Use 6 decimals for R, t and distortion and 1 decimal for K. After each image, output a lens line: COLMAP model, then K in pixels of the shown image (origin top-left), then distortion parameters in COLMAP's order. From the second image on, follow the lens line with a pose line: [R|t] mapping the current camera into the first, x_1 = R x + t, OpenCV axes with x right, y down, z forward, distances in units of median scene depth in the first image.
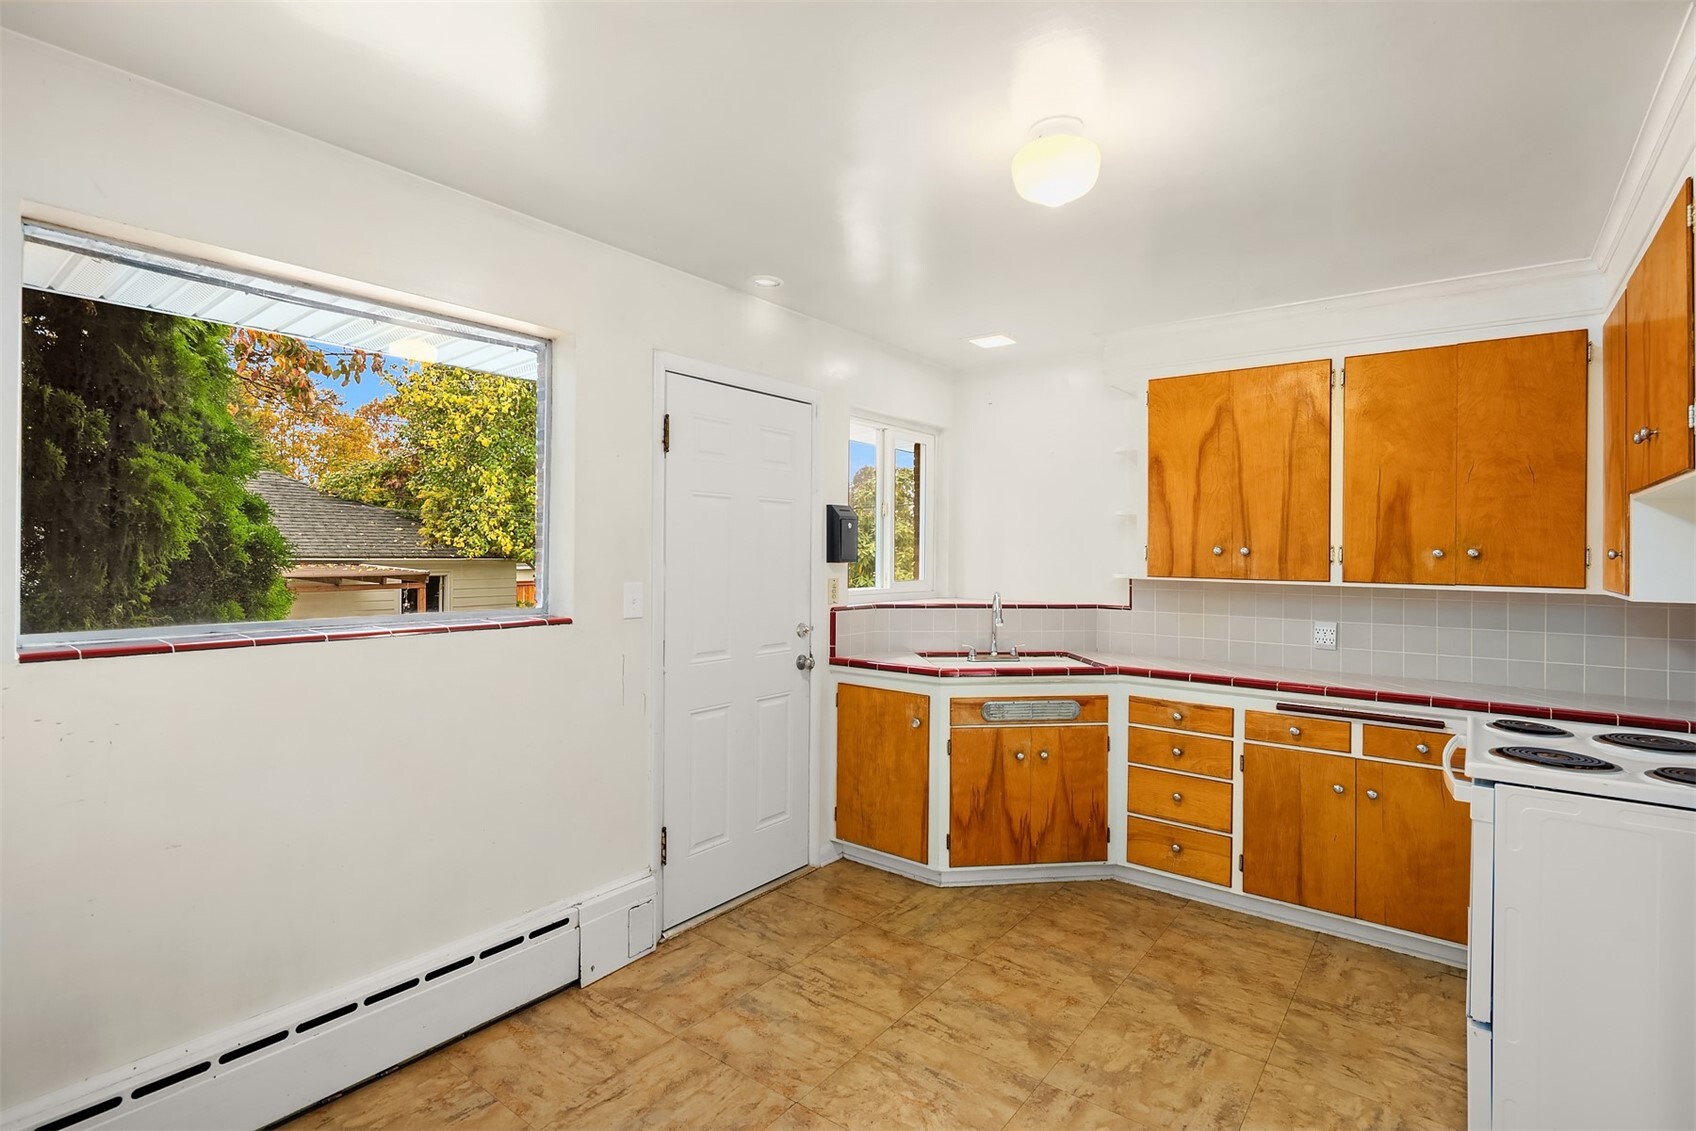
lens RADIAL K [[827.4, 0, 840.7], [0, 827.4, 544.7], [0, 0, 1]] dist [0.004665, -0.004192]
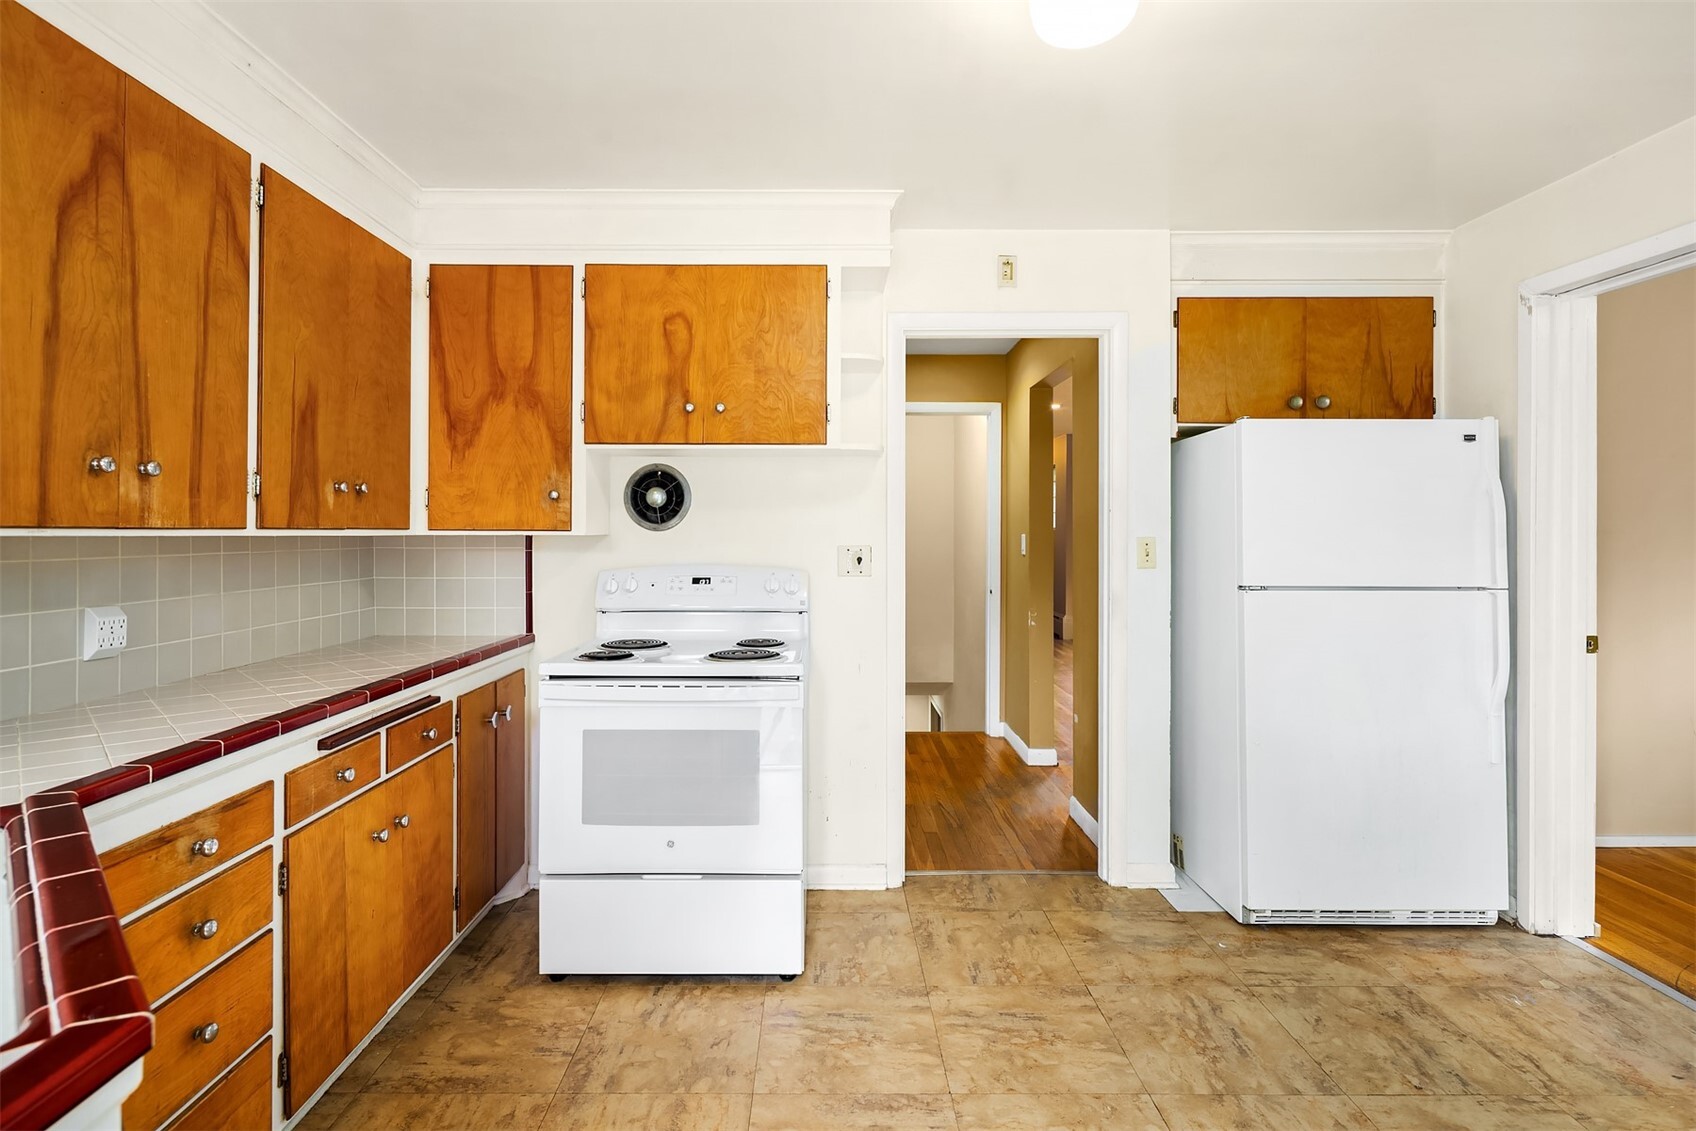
lens RADIAL K [[827.4, 0, 833.7], [0, 827.4, 520.9], [0, 0, 1]] dist [0.004665, -0.004192]
pose [[-0.617106, -0.002474, 0.786876, -0.136935], [-0.013476, 0.999882, -0.007425, 0.037738], [-0.786764, -0.015186, -0.617067, 1.038080]]
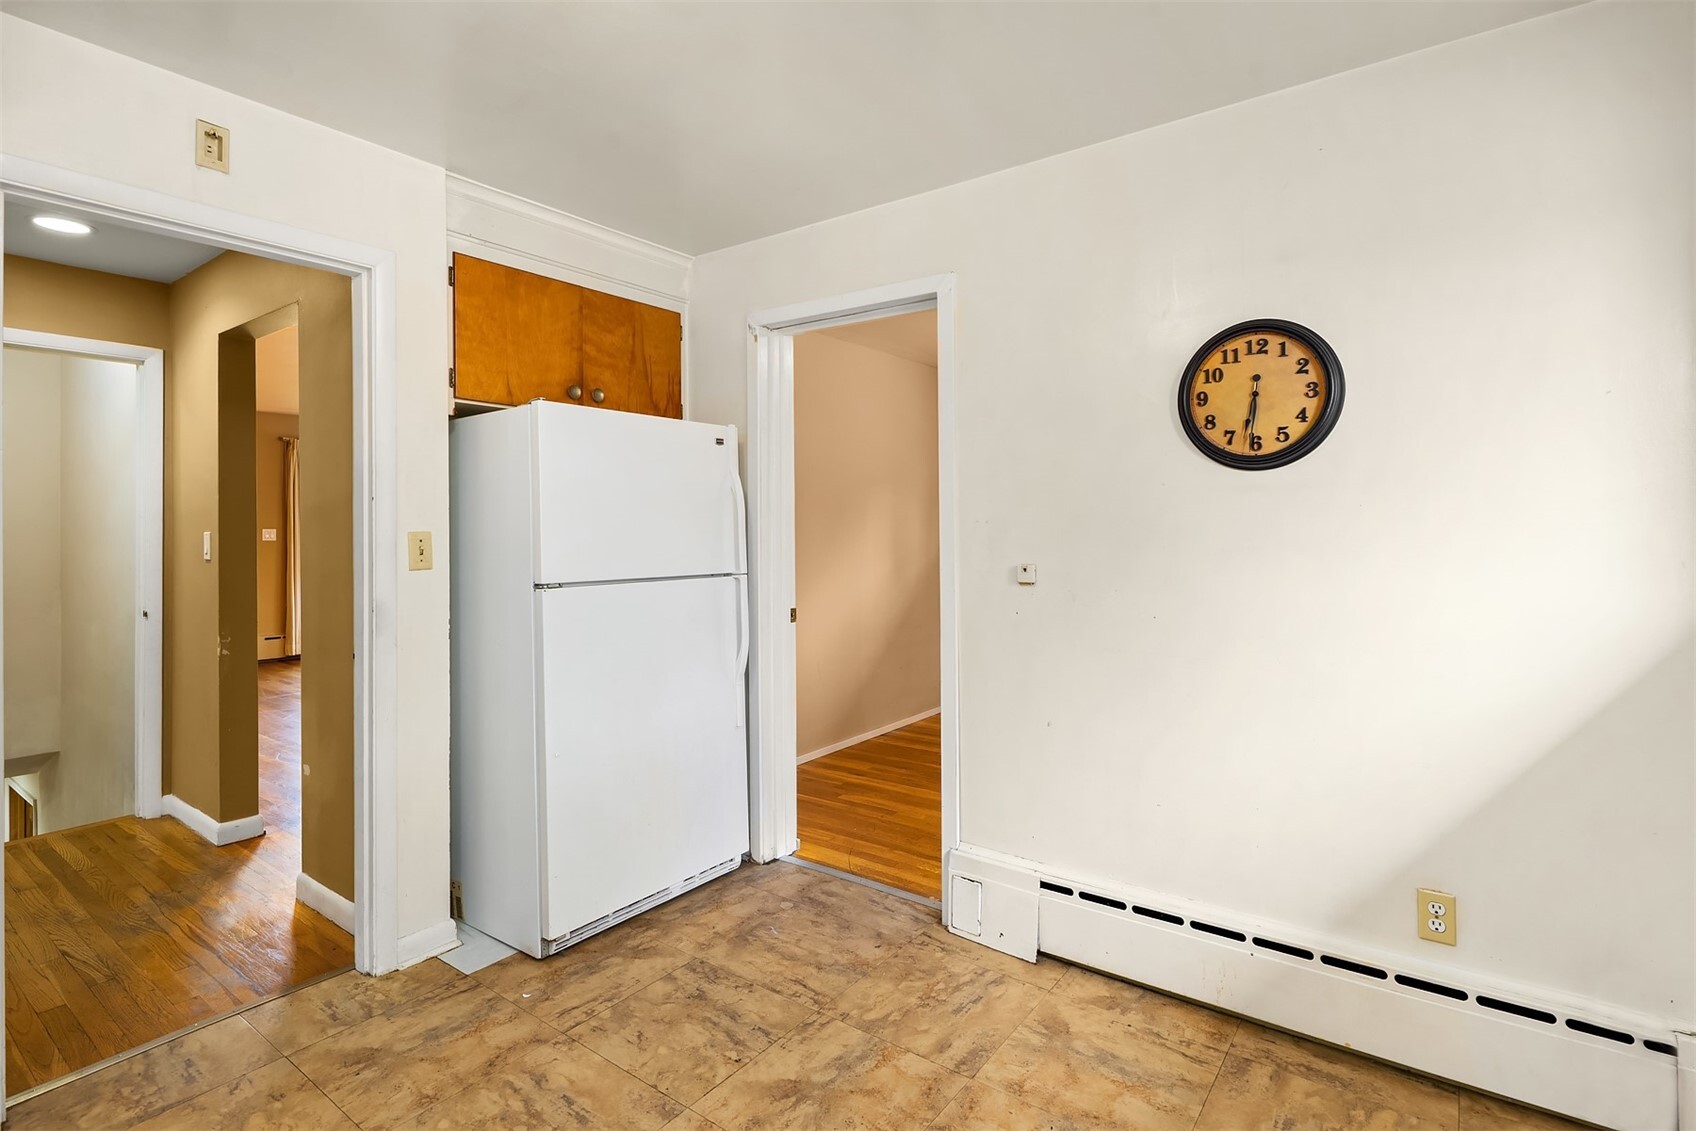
lens RADIAL K [[827.4, 0, 855.6], [0, 827.4, 522.8], [0, 0, 1]] dist [0.004665, -0.004192]
pose [[-0.999771, -0.006498, -0.020411, 0.001995], [-0.006208, 0.999879, -0.014273, 0.044774], [0.020501, -0.014143, -0.999690, 0.953855]]
